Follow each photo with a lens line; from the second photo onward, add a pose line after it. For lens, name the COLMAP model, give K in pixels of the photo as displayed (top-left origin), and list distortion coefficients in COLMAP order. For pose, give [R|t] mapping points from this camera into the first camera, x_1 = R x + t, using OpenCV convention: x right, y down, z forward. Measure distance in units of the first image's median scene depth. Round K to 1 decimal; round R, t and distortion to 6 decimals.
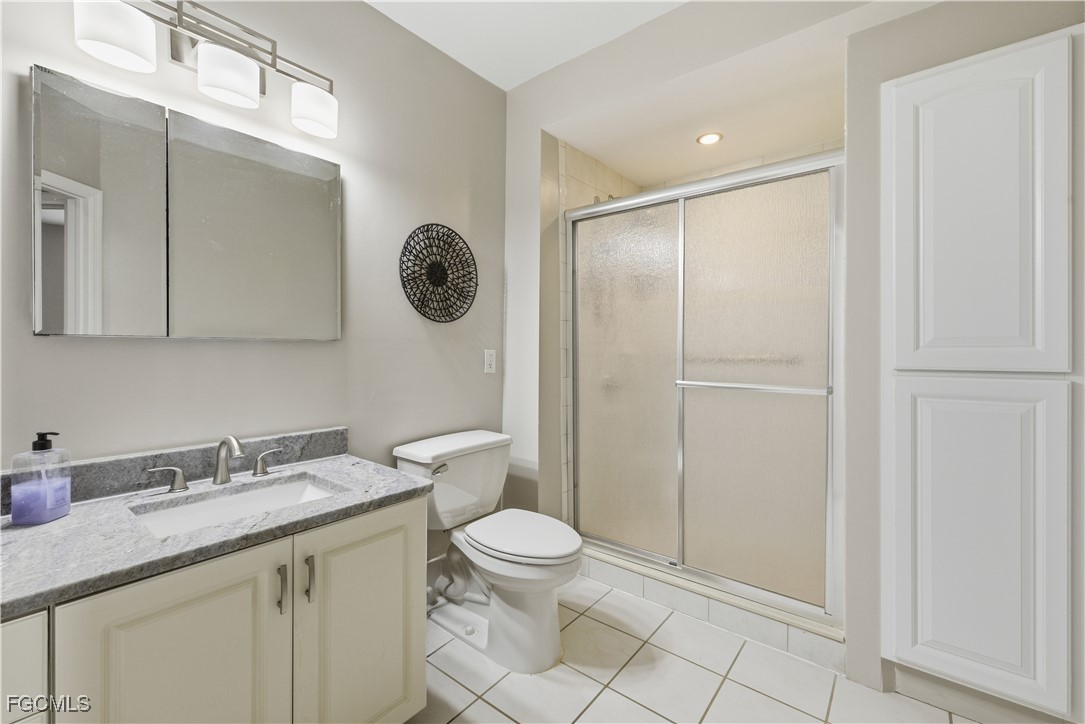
lens RADIAL K [[454.8, 0, 541.5], [0, 454.8, 357.2], [0, 0, 1]] dist [0.001742, 0.000421]
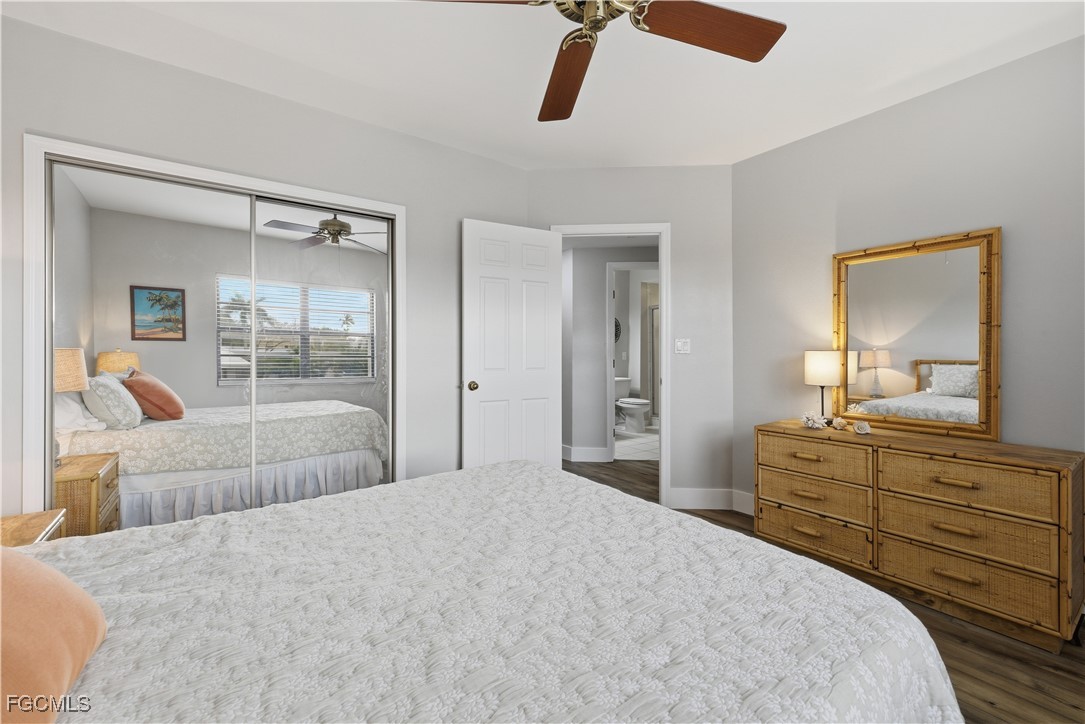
lens RADIAL K [[454.8, 0, 541.5], [0, 454.8, 357.4], [0, 0, 1]] dist [0.001742, 0.000421]
pose [[0.964634, -0.001587, -0.263588, 0.155797], [0.001992, 0.999997, 0.001272, 0.011463], [0.263585, -0.001752, 0.964635, -2.106530]]
